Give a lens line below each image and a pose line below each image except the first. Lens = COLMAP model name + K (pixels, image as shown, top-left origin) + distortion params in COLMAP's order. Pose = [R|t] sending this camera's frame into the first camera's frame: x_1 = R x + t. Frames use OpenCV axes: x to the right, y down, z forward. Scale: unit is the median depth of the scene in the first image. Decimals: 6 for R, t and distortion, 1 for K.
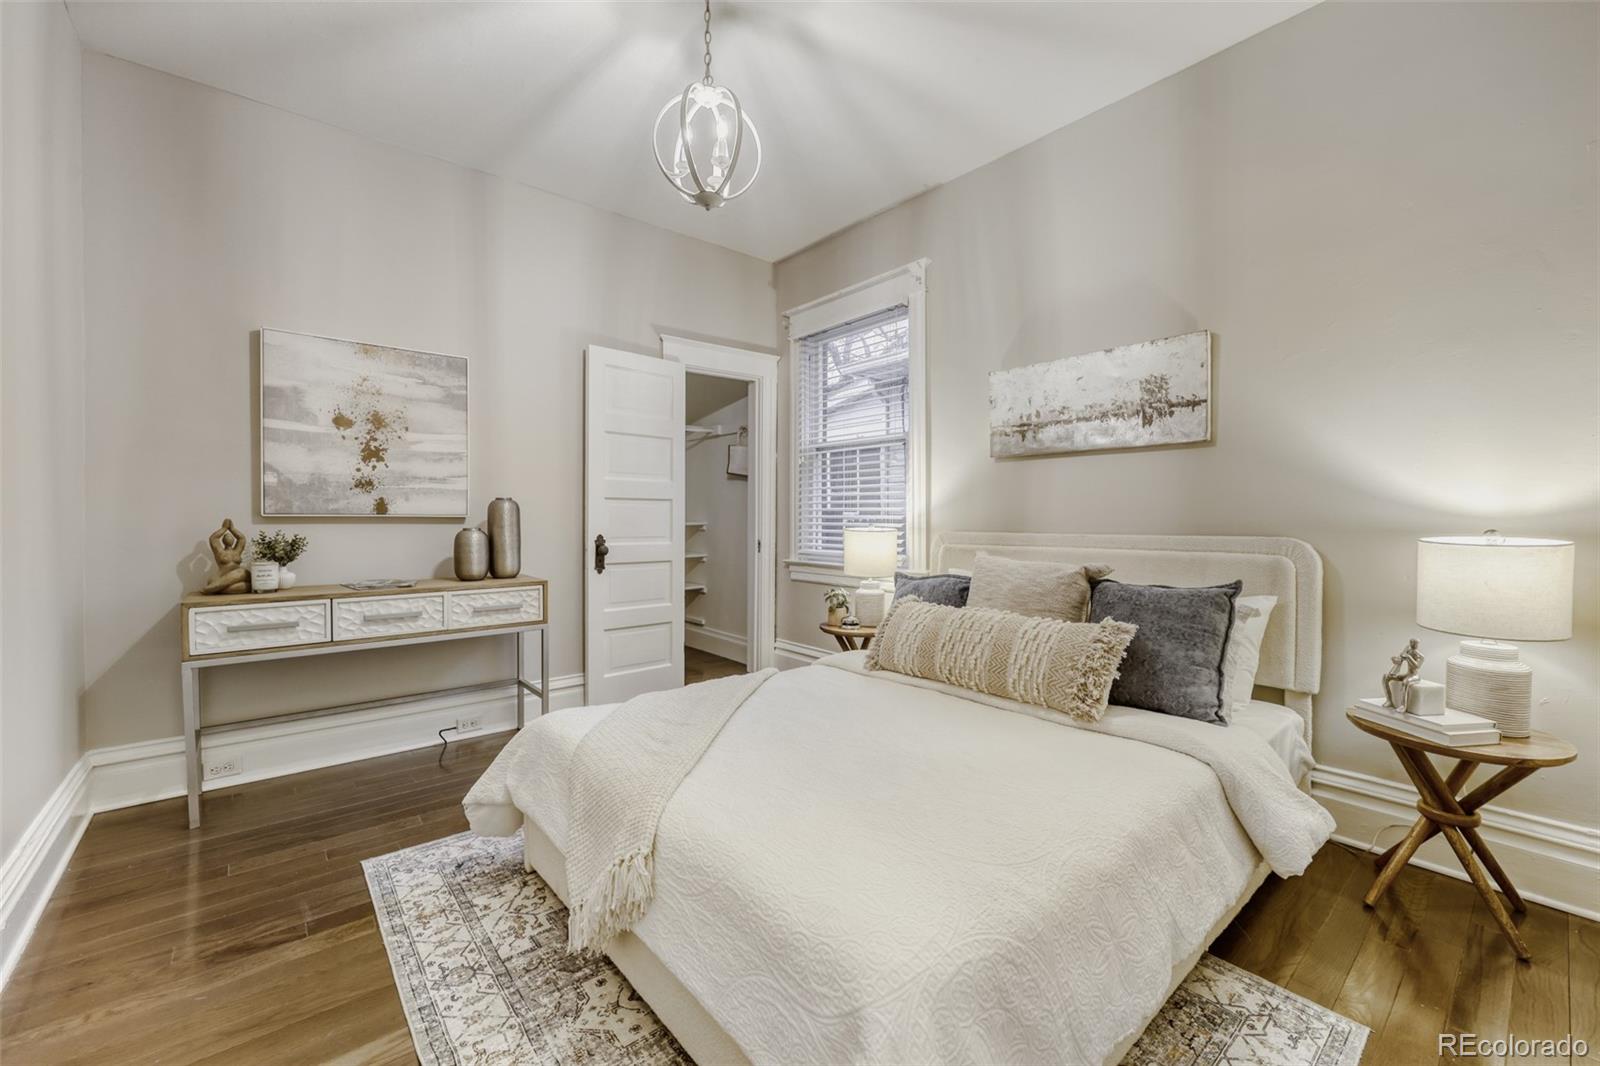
lens RADIAL K [[641.5, 0, 806.8], [0, 641.5, 530.2], [0, 0, 1]] dist [-0.000611, 0.000076]
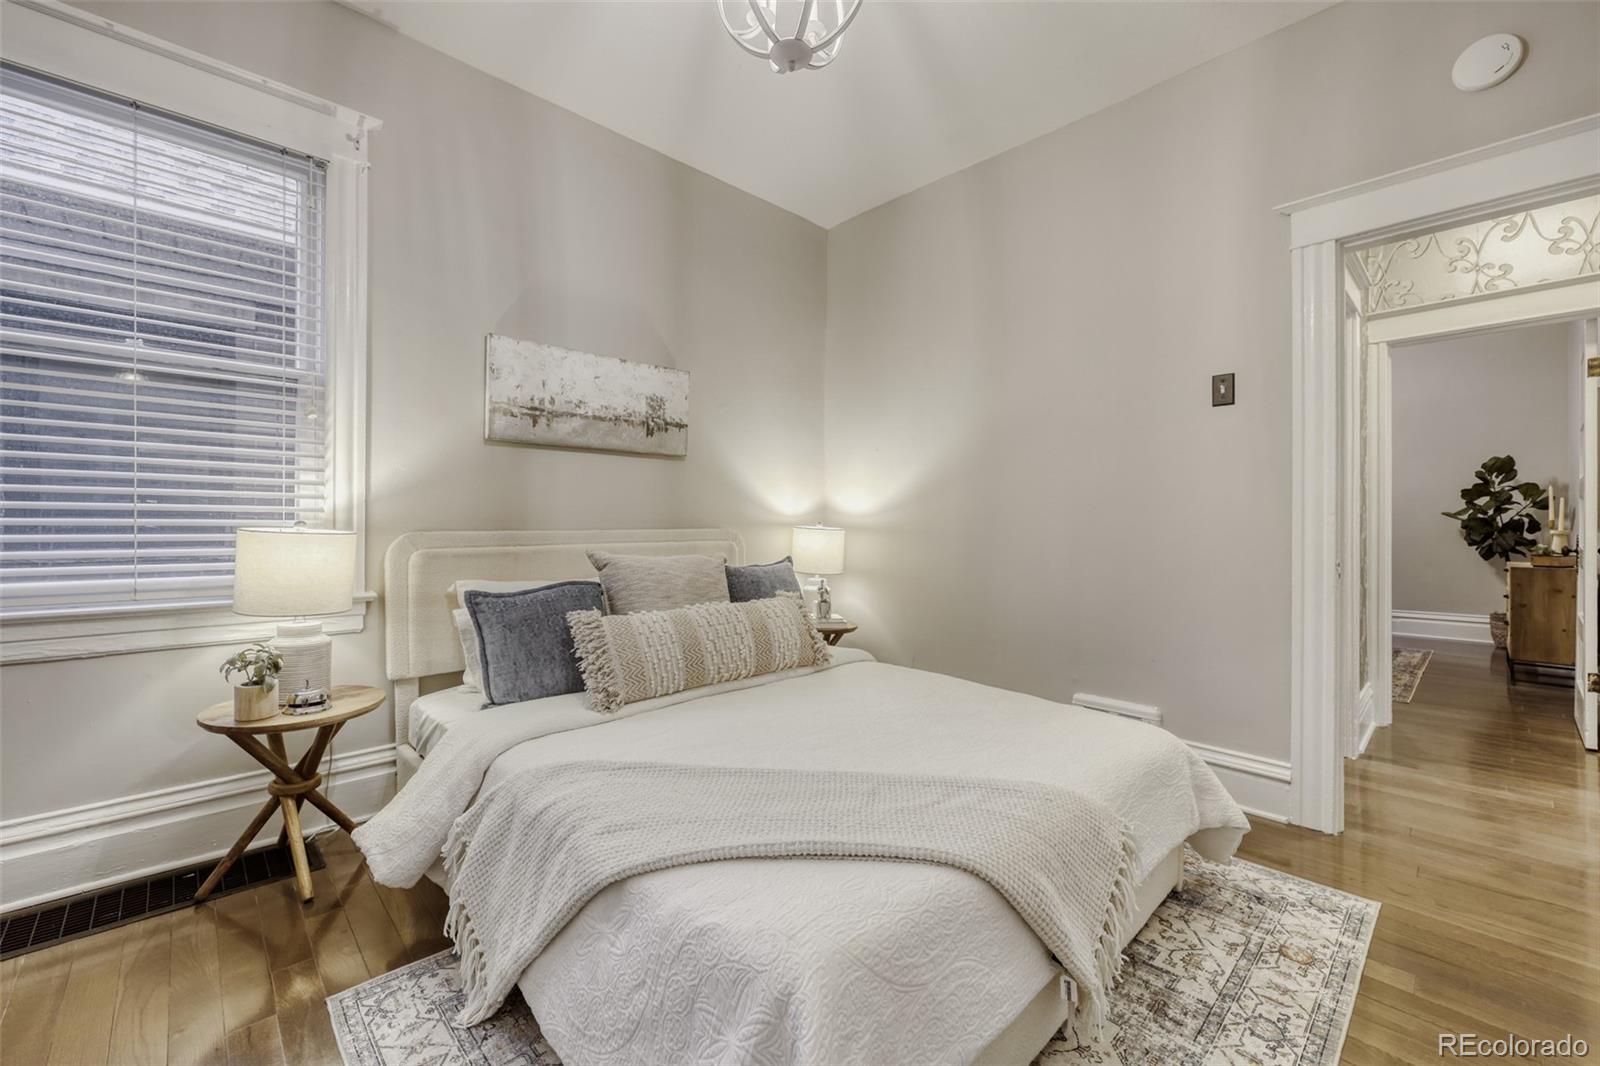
lens RADIAL K [[649.5, 0, 805.9], [0, 649.5, 509.0], [0, 0, 1]] dist [0.000913, 0.000059]
pose [[-0.053281, 0.011576, 0.998512, -0.616242], [0.005390, 0.999922, -0.011304, -0.015024], [-0.998565, 0.004779, -0.053340, 0.726984]]
